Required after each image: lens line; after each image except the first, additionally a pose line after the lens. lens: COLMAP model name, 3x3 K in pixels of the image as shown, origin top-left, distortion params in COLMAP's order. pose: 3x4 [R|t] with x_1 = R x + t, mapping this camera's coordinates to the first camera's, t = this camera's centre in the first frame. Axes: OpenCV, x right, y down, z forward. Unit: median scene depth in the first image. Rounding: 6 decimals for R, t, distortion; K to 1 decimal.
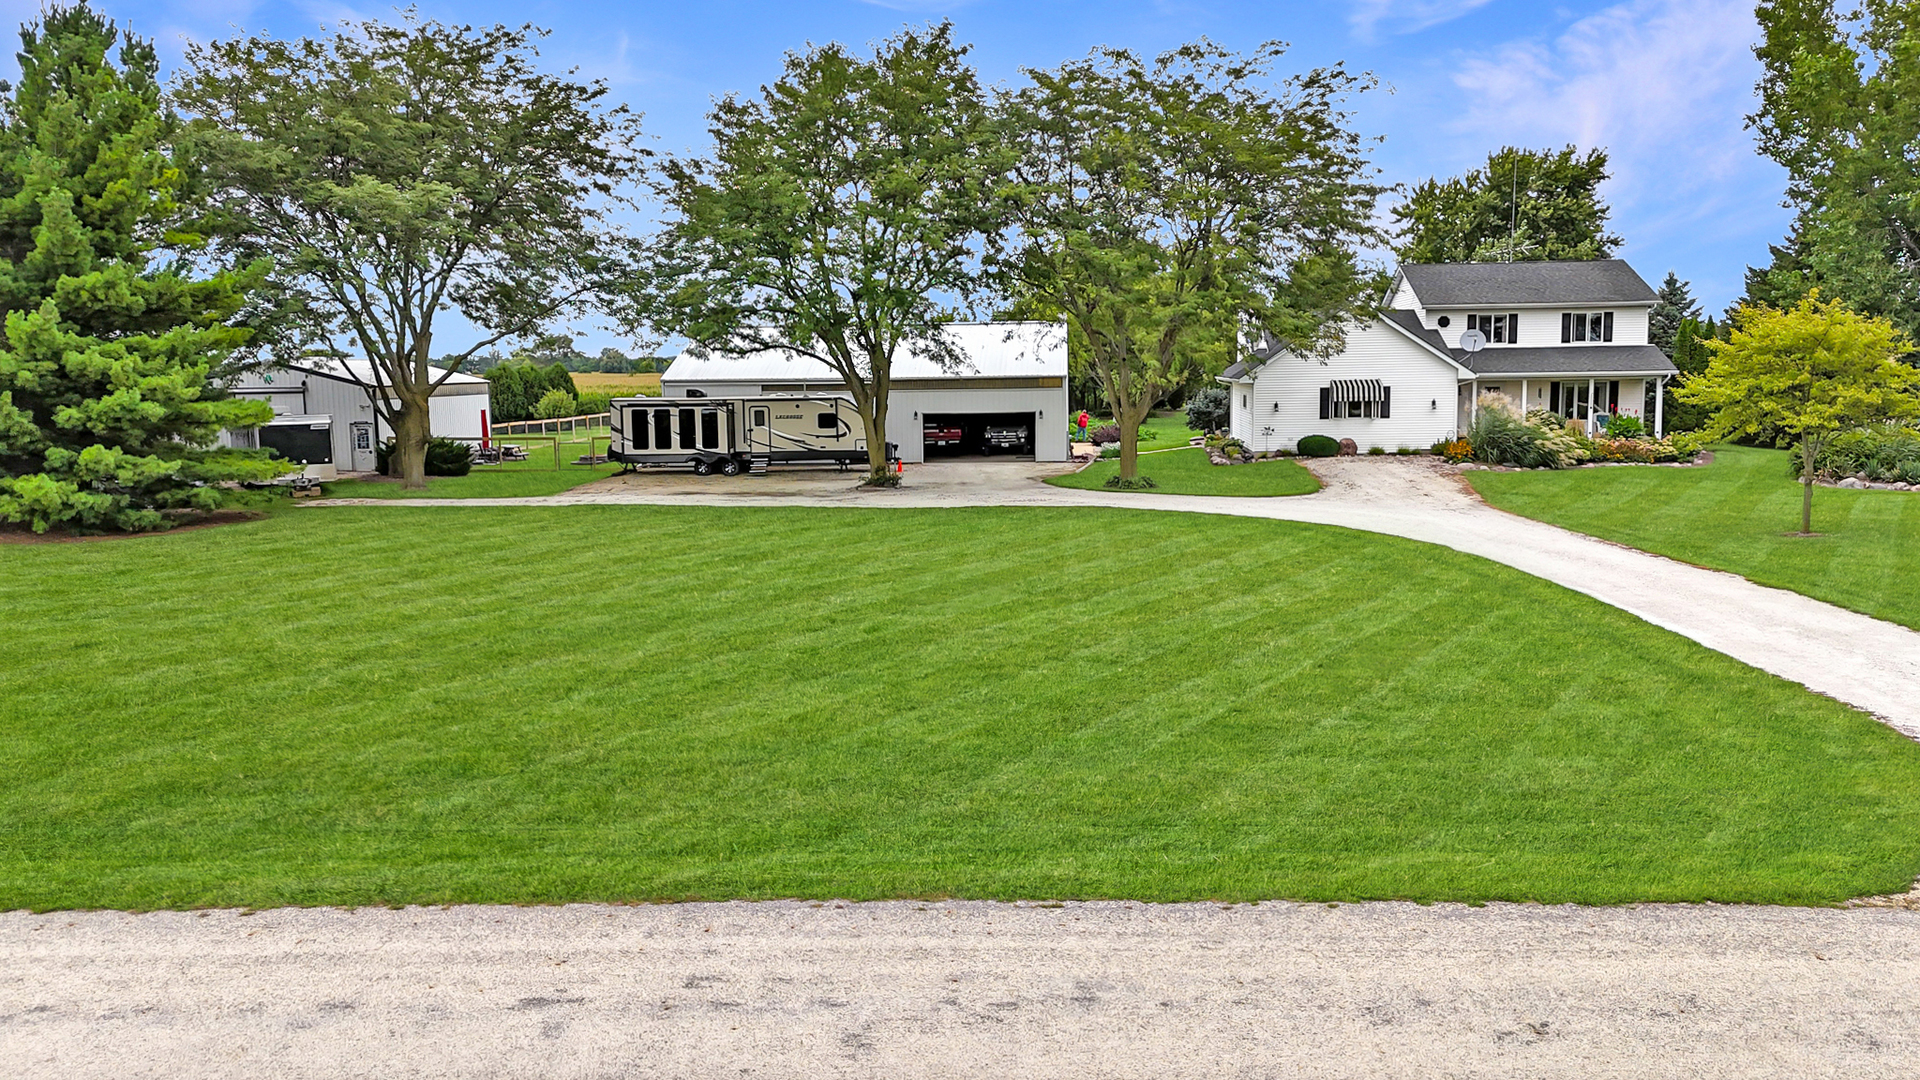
lens RADIAL K [[1499.2, 0, 961.9], [0, 1499.2, 552.4], [0, 0, 1]] dist [0.011067, -0.009659]
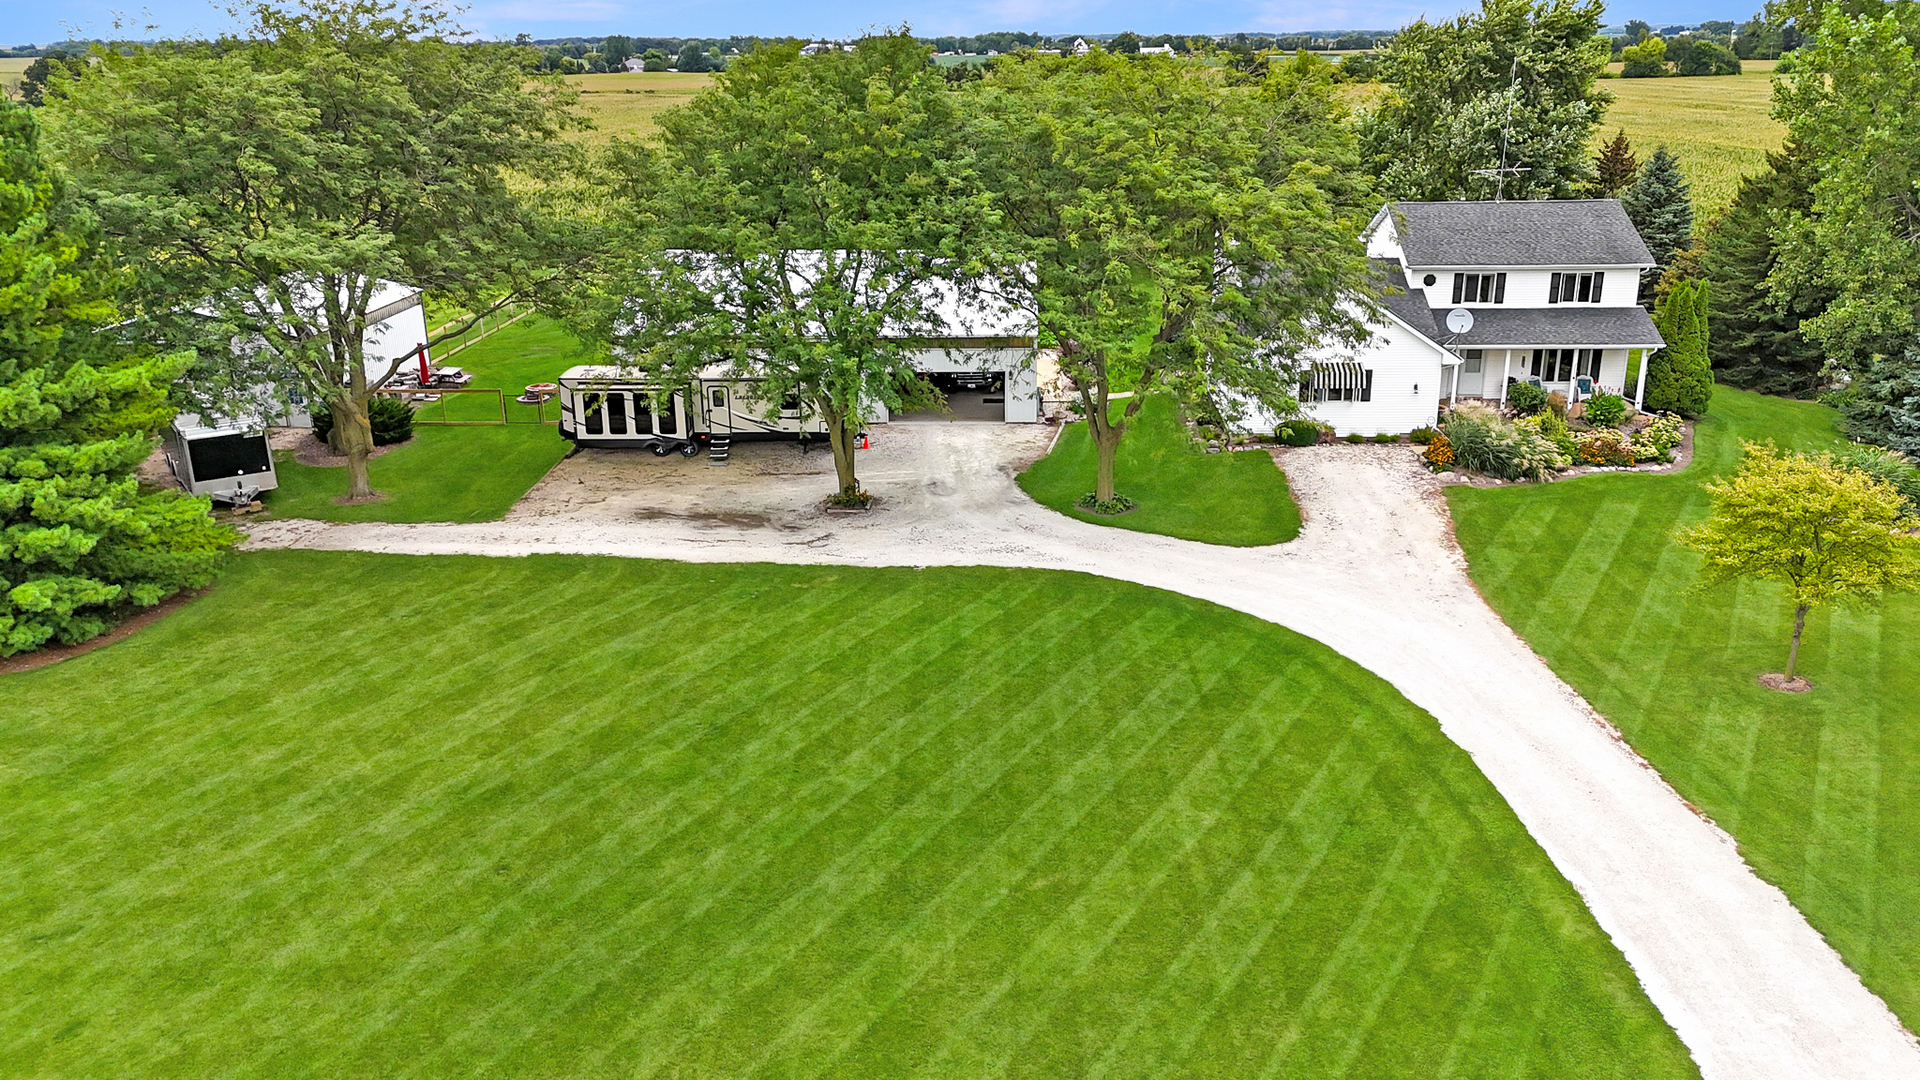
lens RADIAL K [[1499.2, 0, 962.6], [0, 1499.2, 542.4], [0, 0, 1]] dist [0.011067, -0.009659]
pose [[0.999110, -0.009610, 0.041071, -0.019619], [0.000235, 0.974955, 0.222403, -0.214417], [-0.042180, -0.222195, 0.974089, 0.042184]]
